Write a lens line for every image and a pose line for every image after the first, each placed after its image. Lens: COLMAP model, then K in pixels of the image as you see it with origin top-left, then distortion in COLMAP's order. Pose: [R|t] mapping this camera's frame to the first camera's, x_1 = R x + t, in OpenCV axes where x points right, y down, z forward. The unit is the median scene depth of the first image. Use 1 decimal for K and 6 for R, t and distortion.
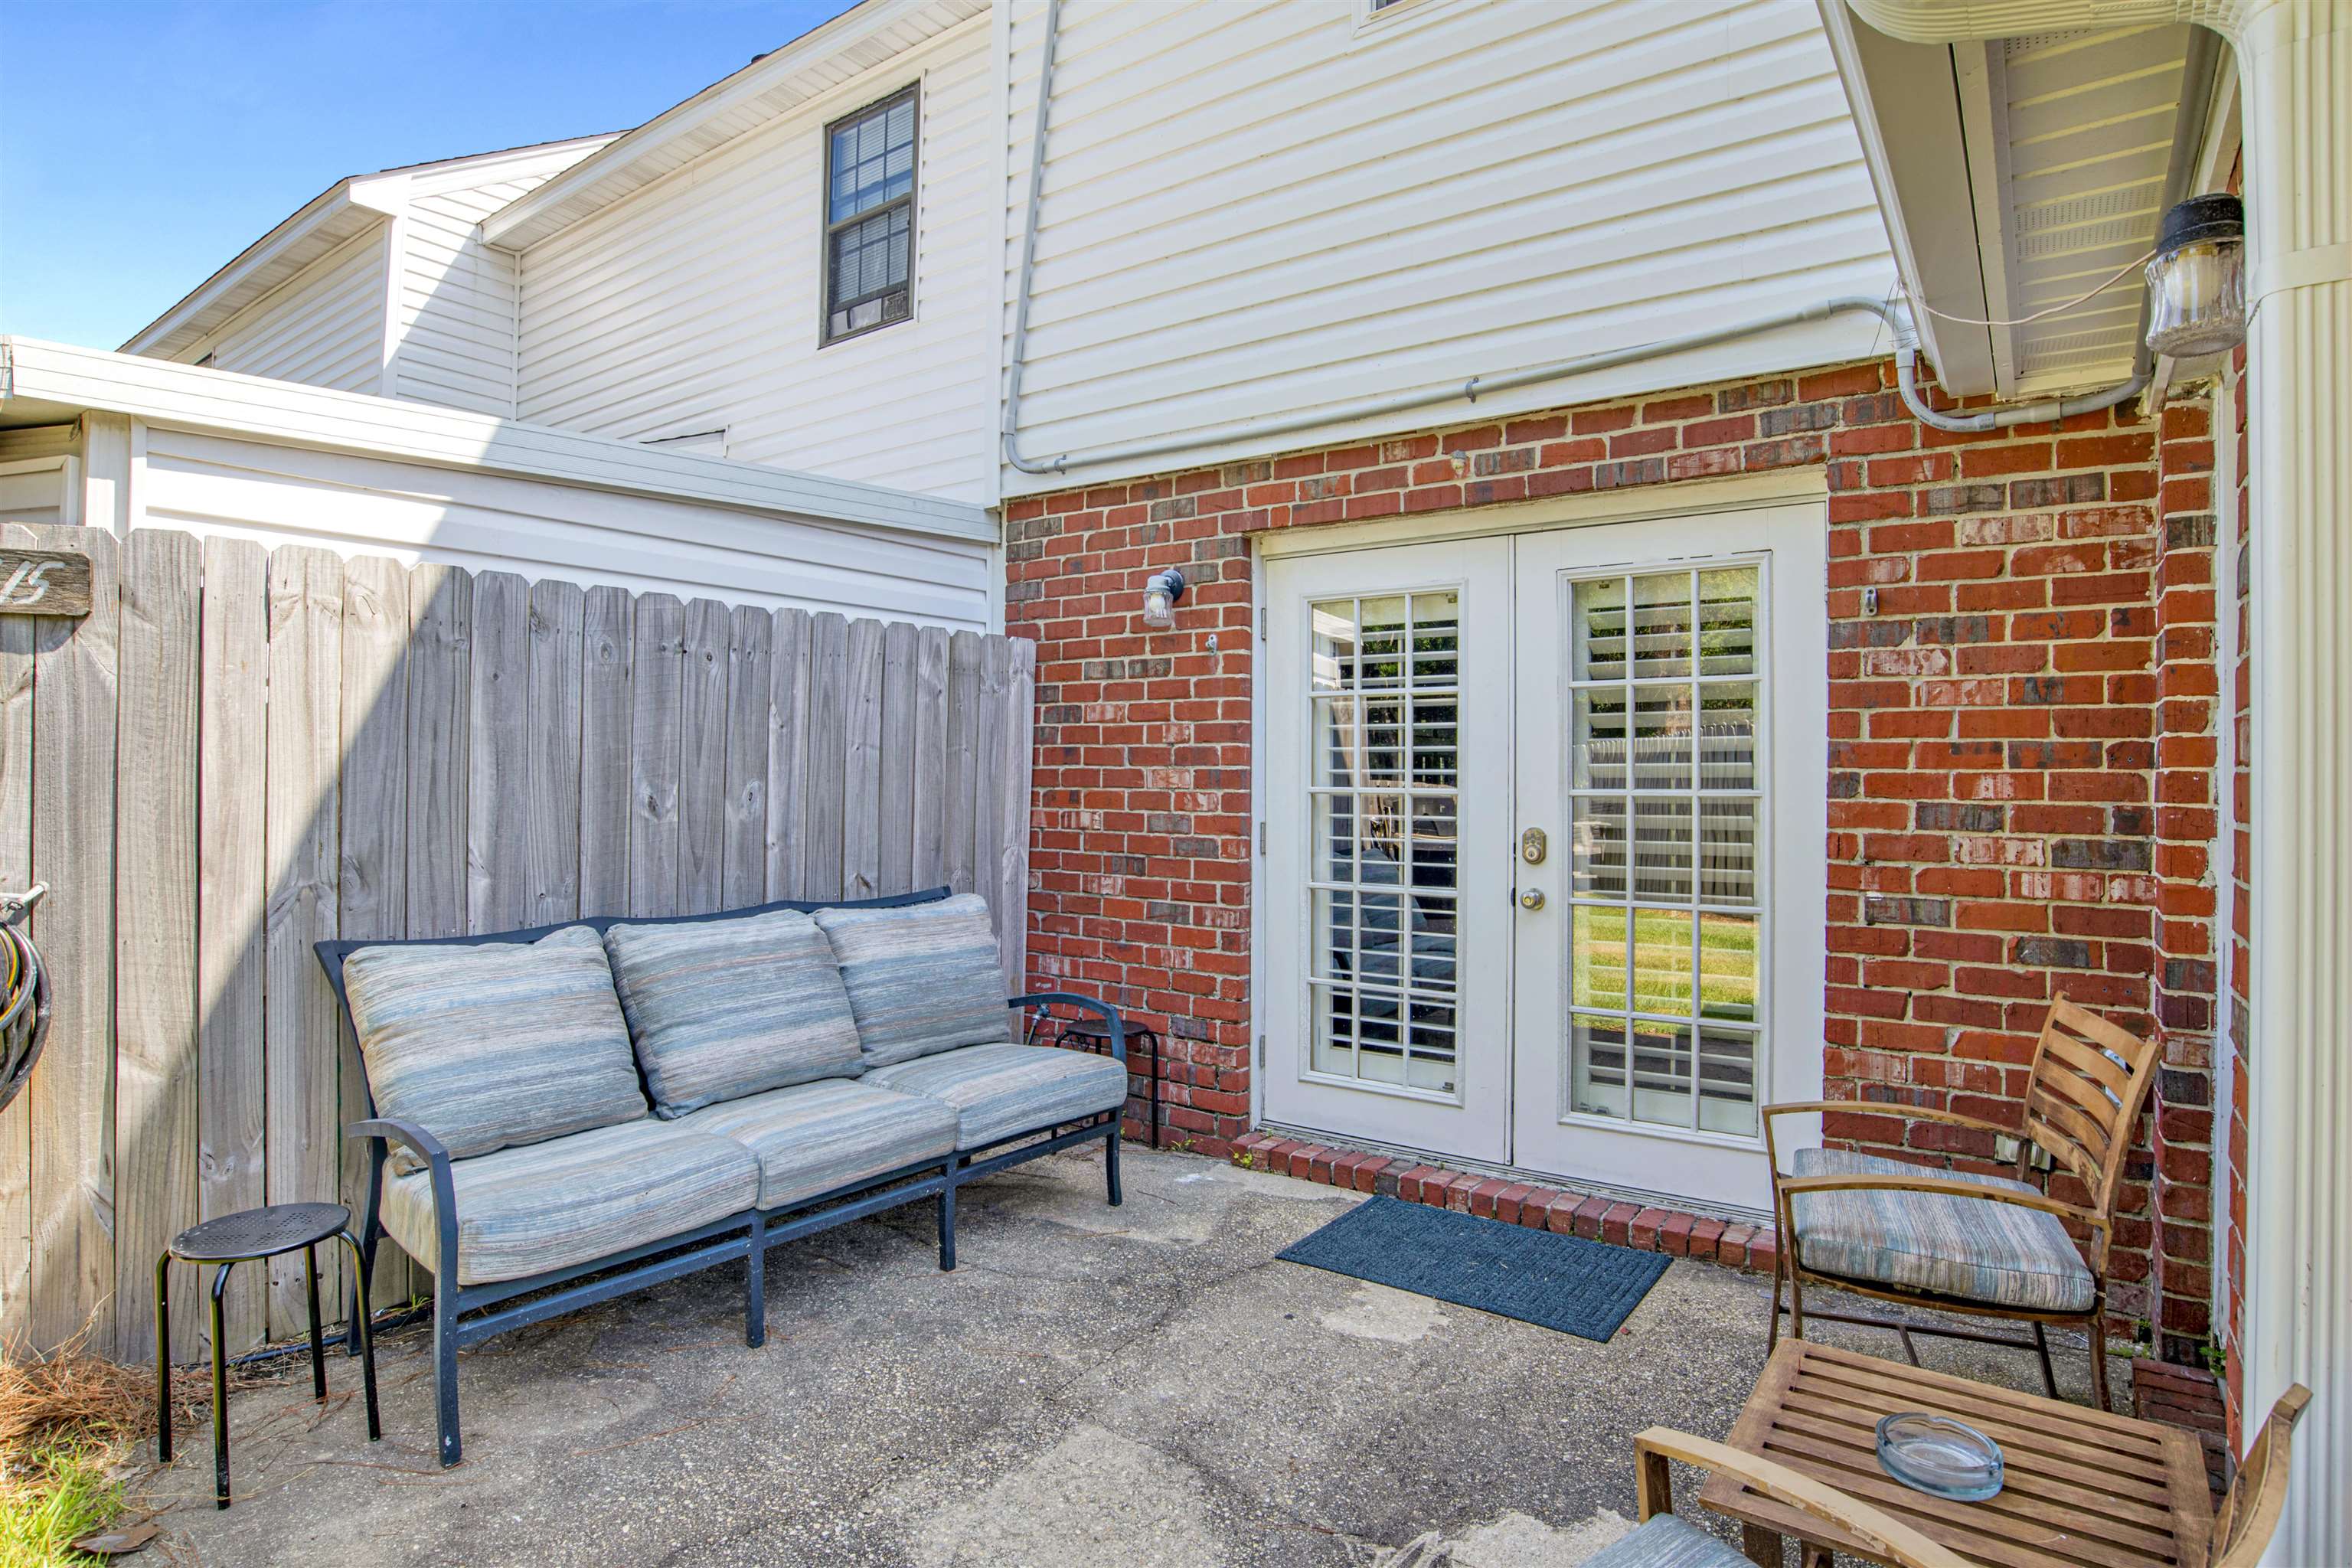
lens RADIAL K [[1227.6, 0, 1182.6], [0, 1227.6, 778.4], [0, 0, 1]] dist [-0.035135, 0.003844]
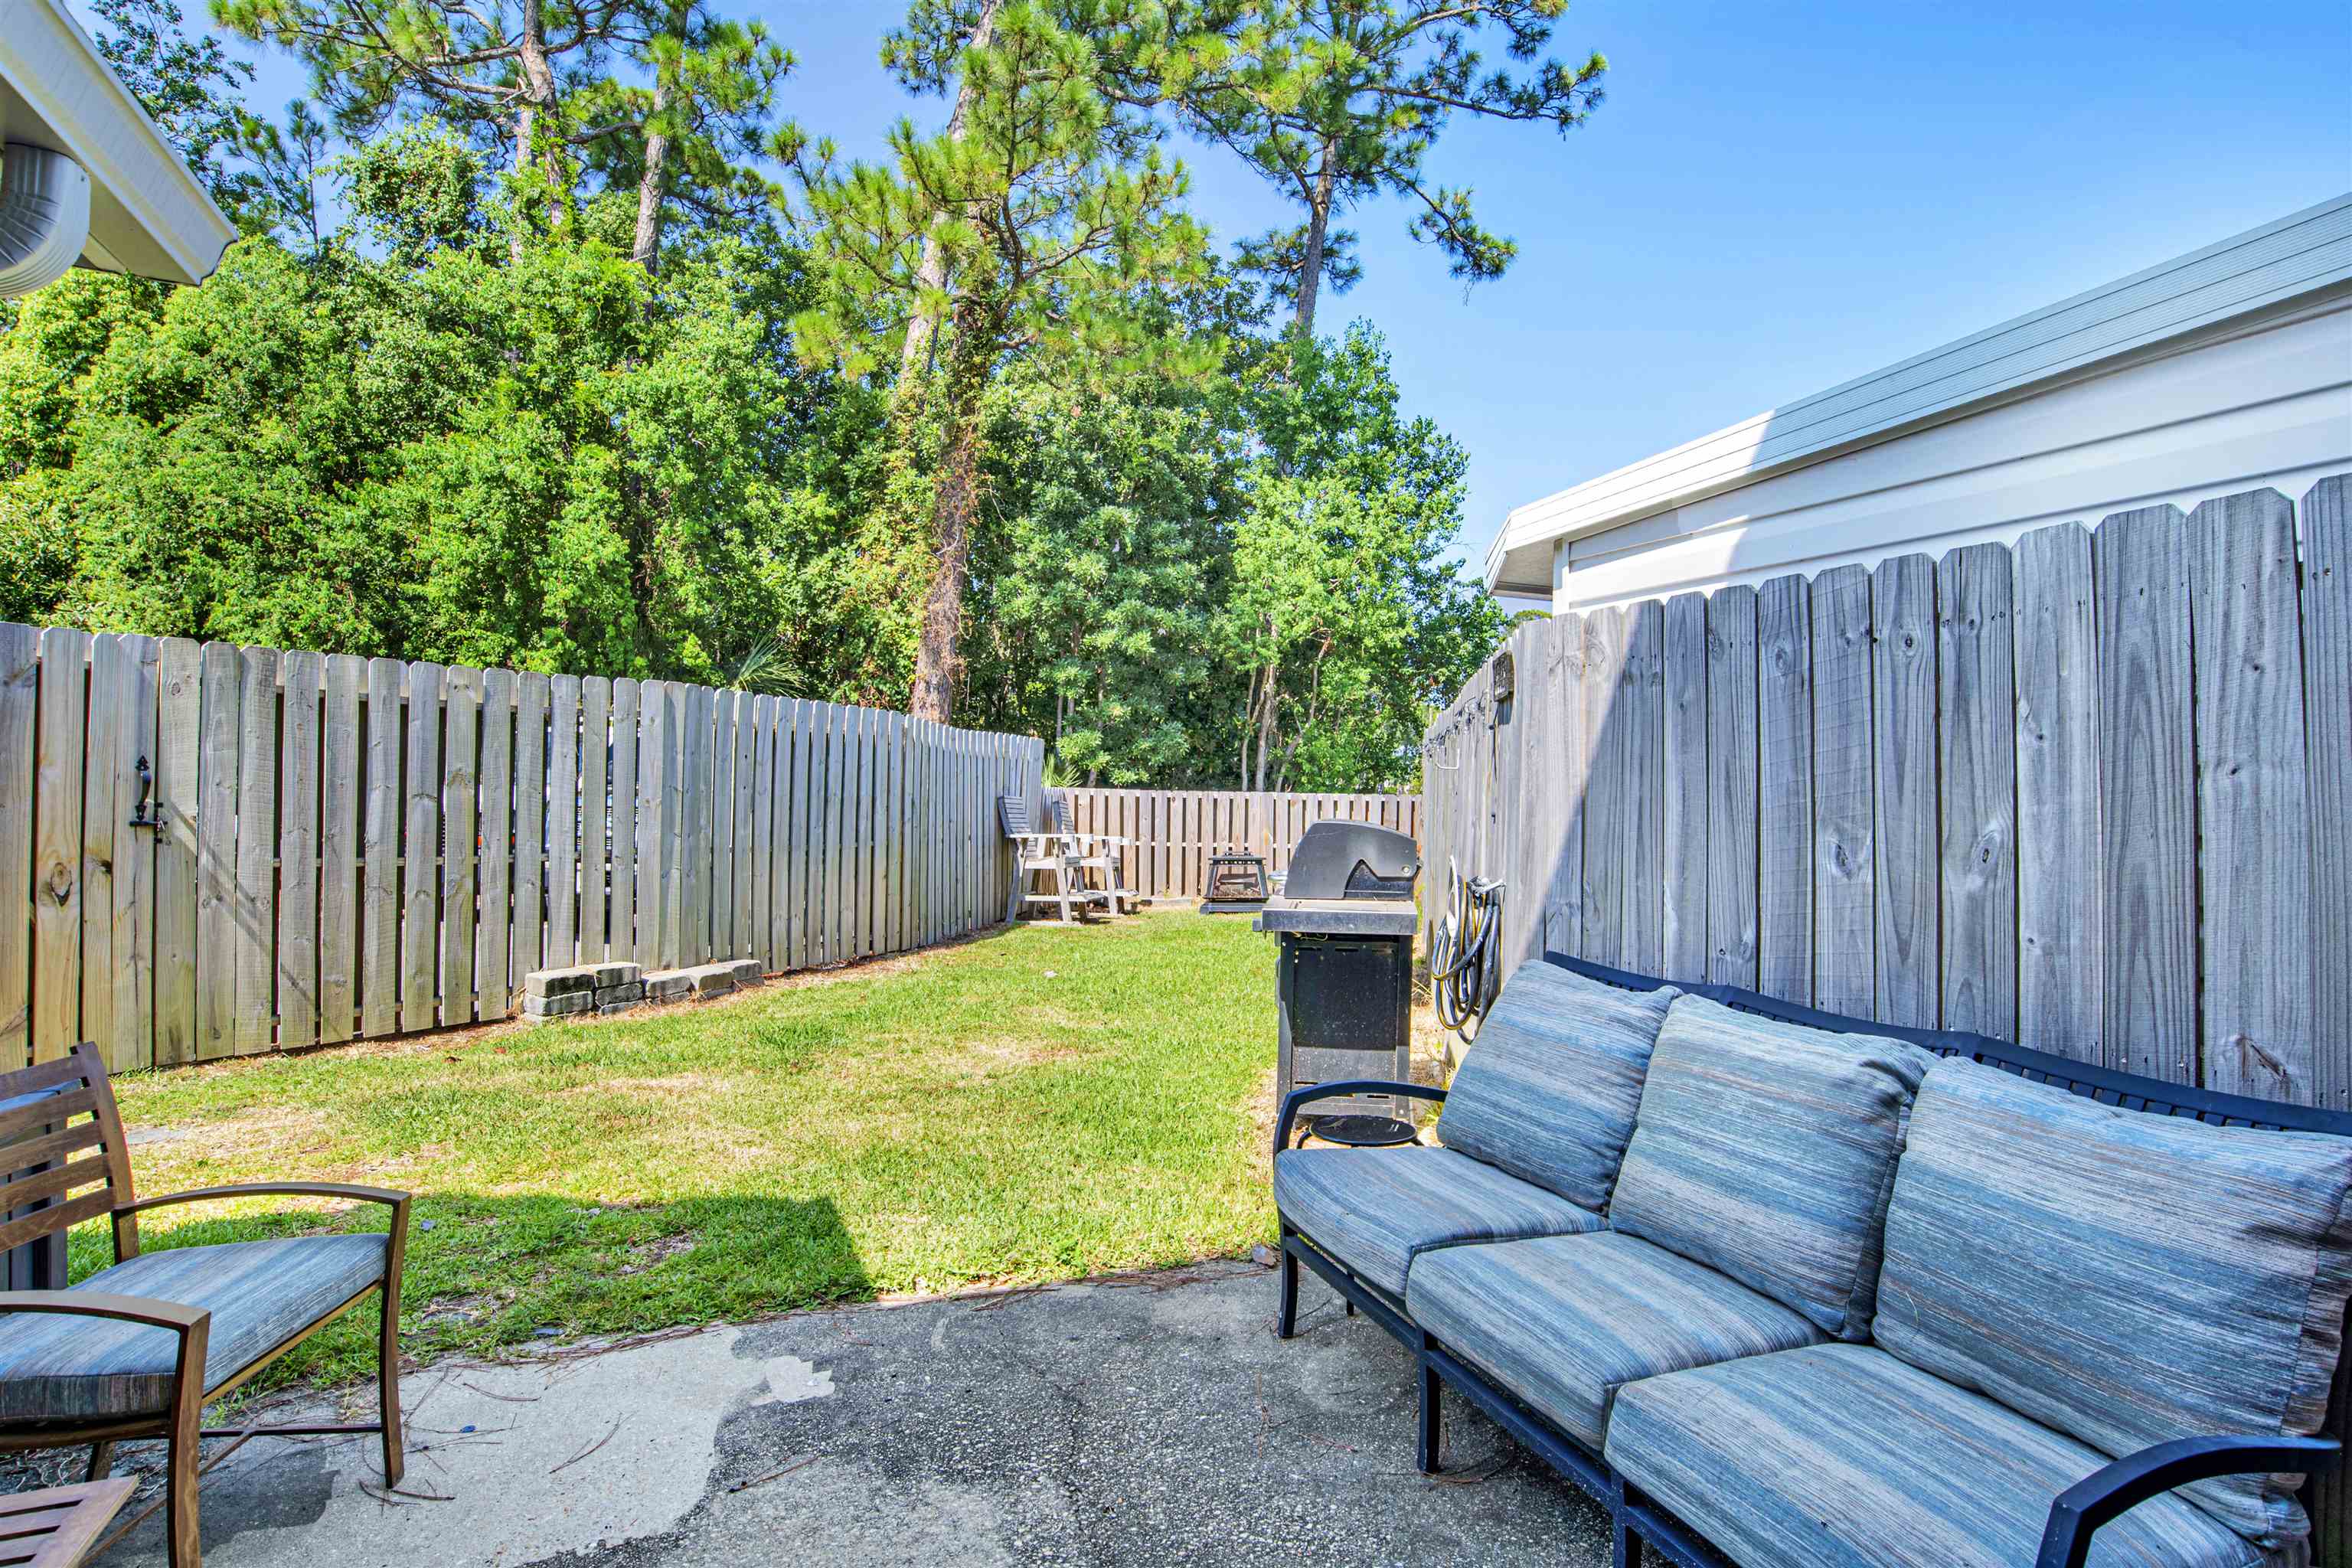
lens RADIAL K [[1227.6, 0, 1191.9], [0, 1227.6, 775.5], [0, 0, 1]] dist [-0.035135, 0.003844]
pose [[-0.494077, -0.015212, -0.869285, 0.413634], [-0.012182, 0.999870, -0.010574, -0.015588], [0.869333, 0.005366, -0.494199, 1.074235]]
